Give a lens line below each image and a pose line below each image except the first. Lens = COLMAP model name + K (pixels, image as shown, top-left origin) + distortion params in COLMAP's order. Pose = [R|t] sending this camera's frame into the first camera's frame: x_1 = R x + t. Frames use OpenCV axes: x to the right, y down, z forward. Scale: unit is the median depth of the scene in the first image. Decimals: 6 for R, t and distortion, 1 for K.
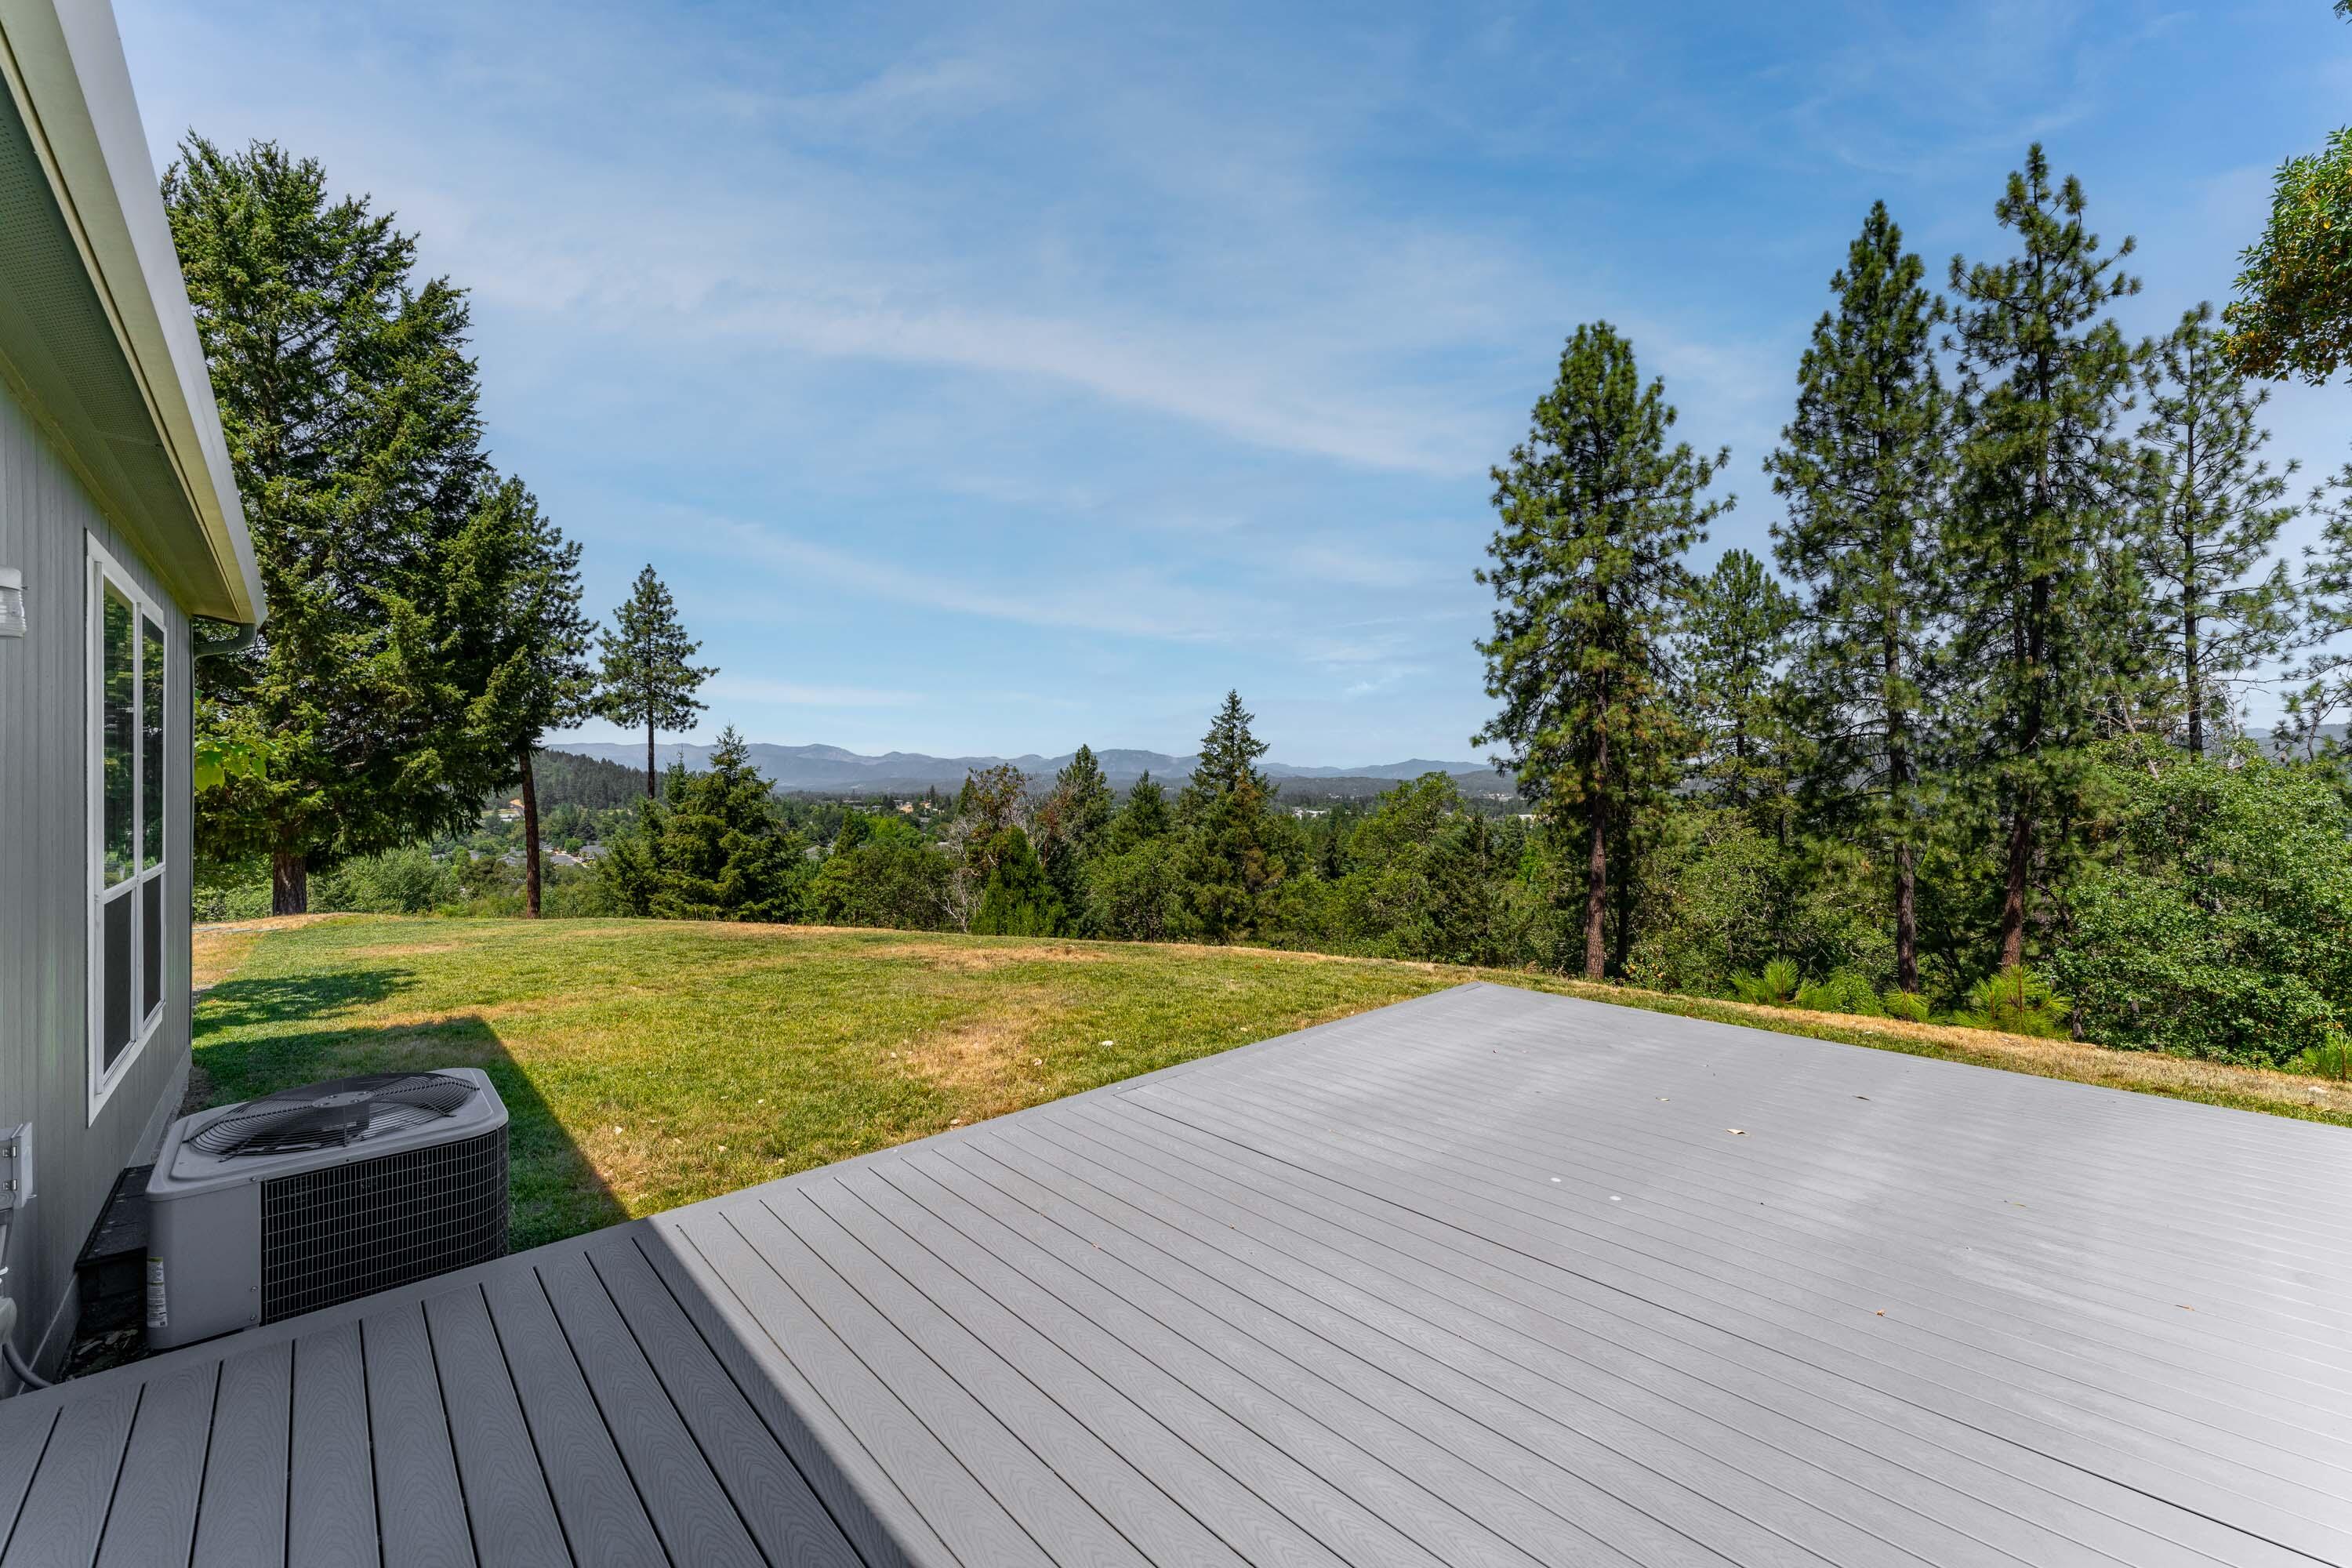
lens RADIAL K [[934.1, 0, 1173.7], [0, 934.1, 786.8], [0, 0, 1]] dist [0.001060, 0.000057]
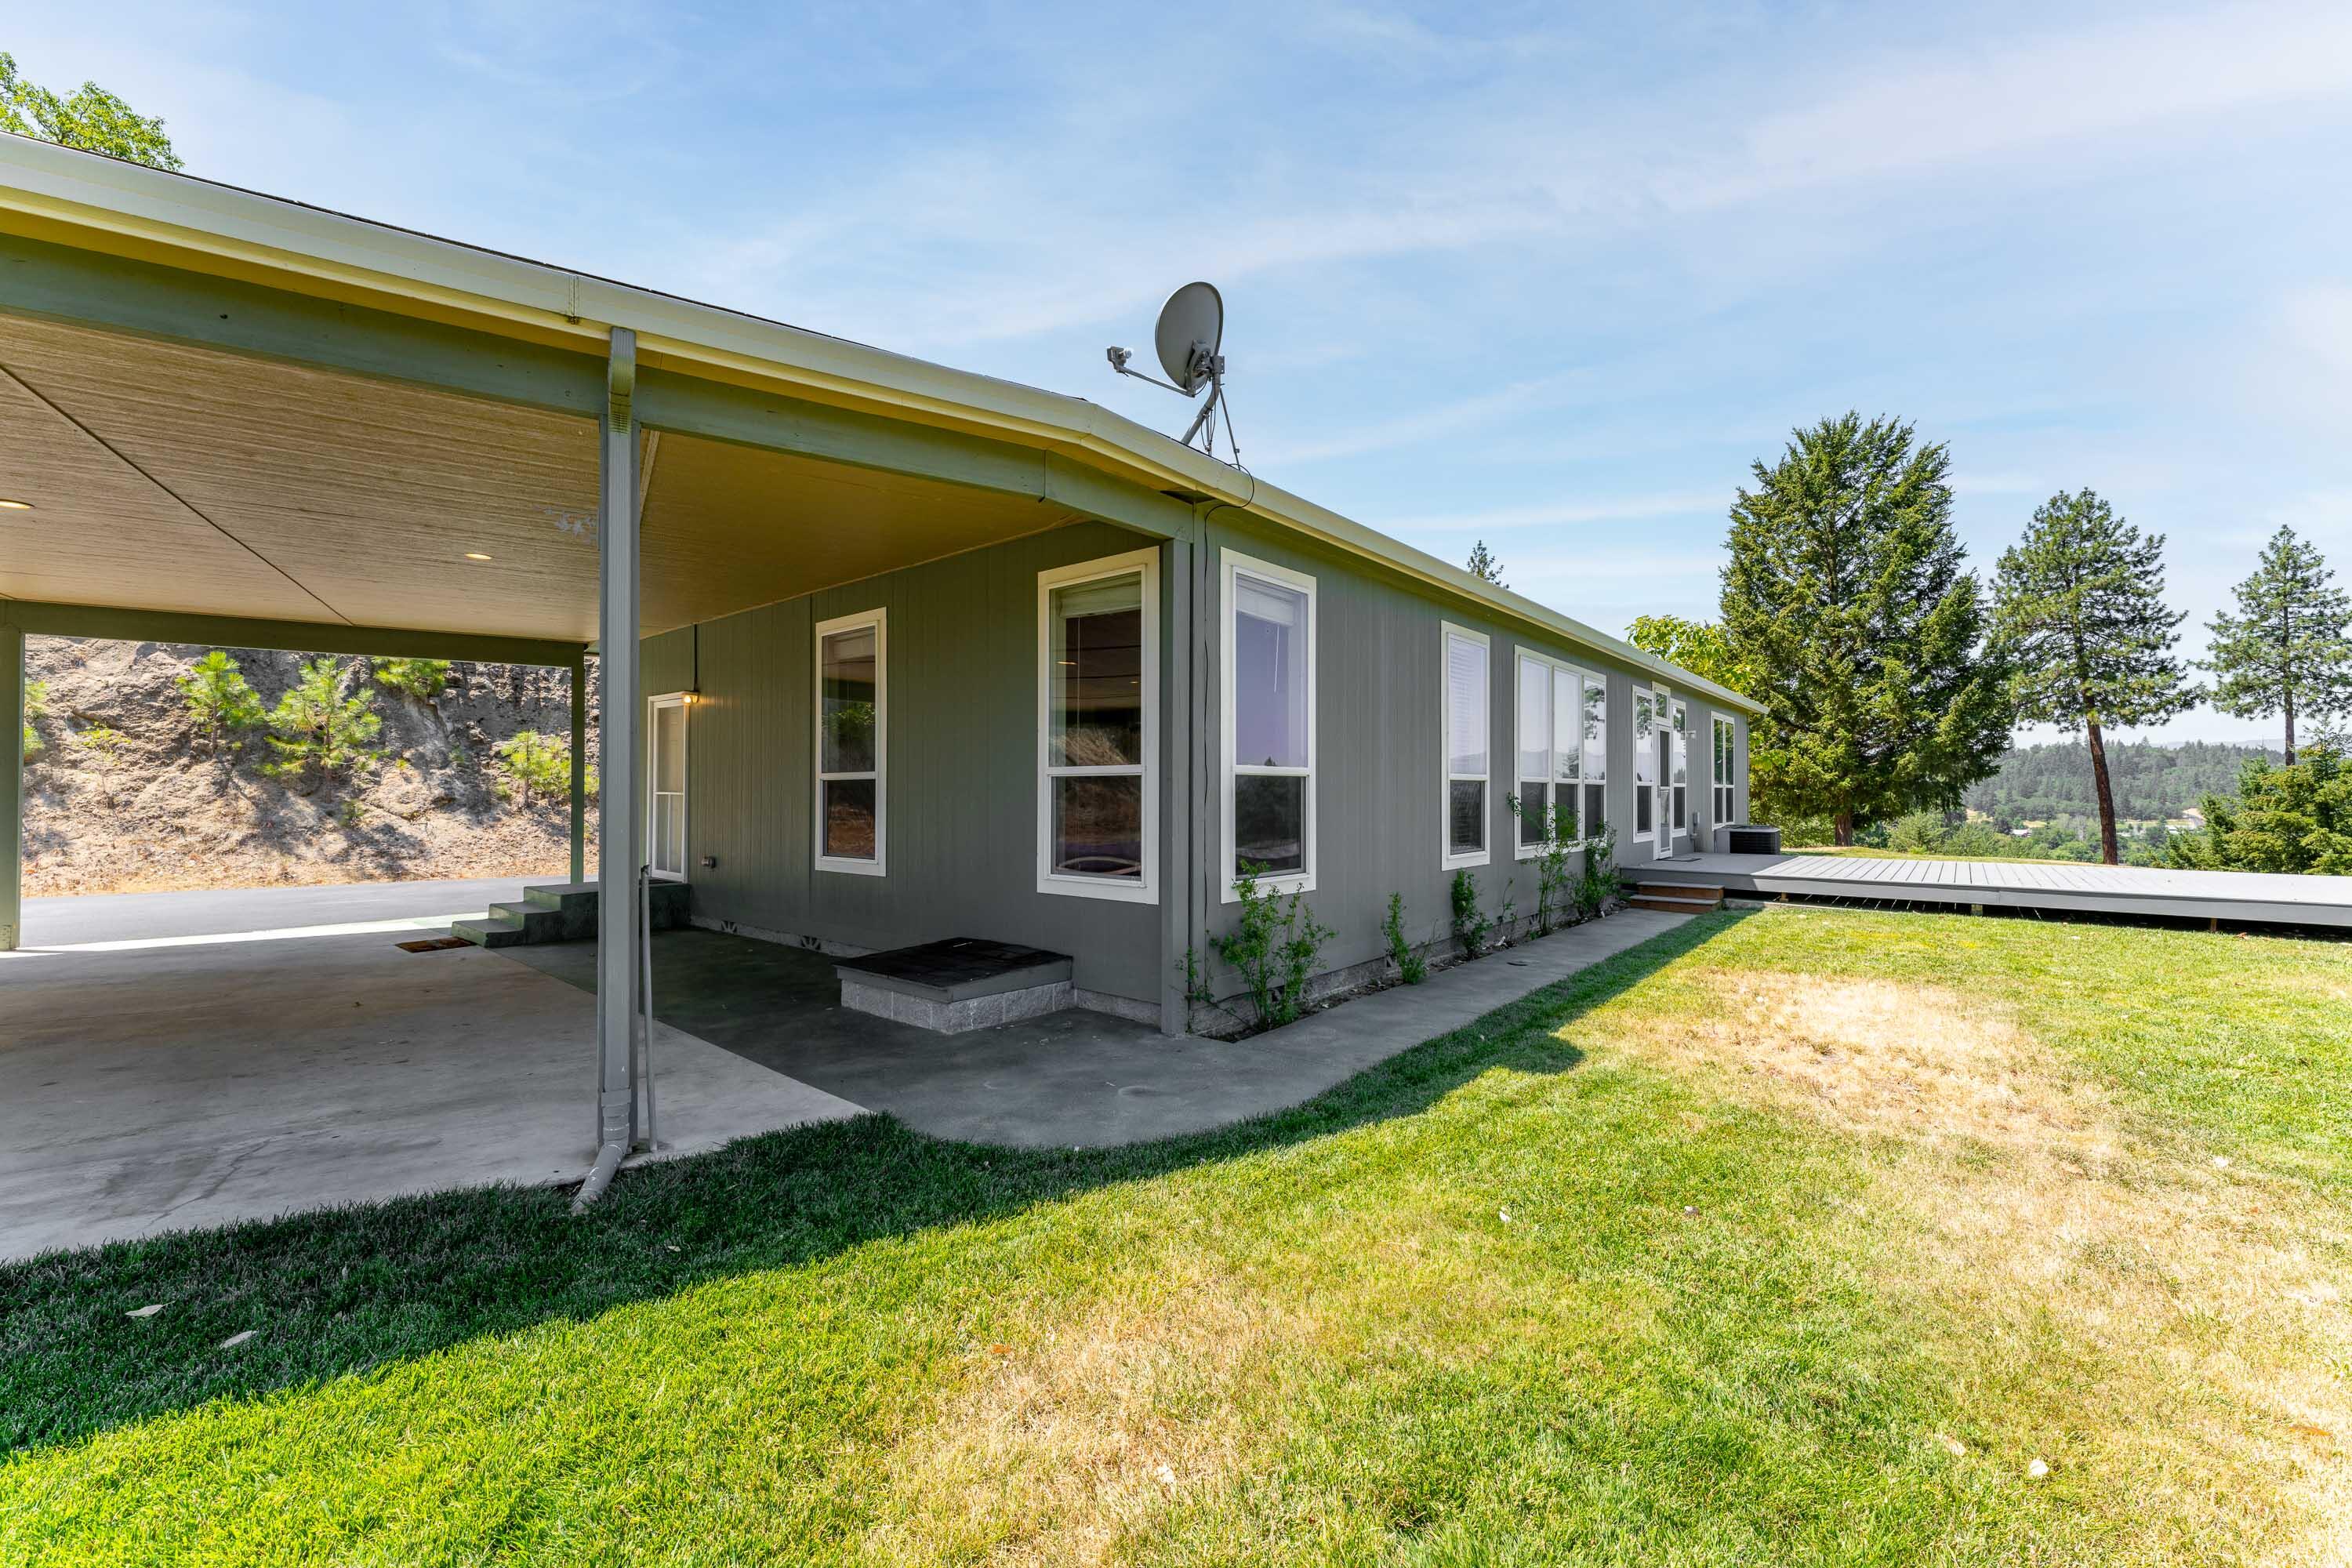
lens RADIAL K [[934.1, 0, 1173.7], [0, 934.1, 786.8], [0, 0, 1]] dist [0.001060, 0.000057]
pose [[0.126786, -0.003908, -0.991922, 0.541567], [-0.003031, 0.999986, -0.004327, 0.025698], [0.991925, 0.003555, 0.126773, -0.392143]]
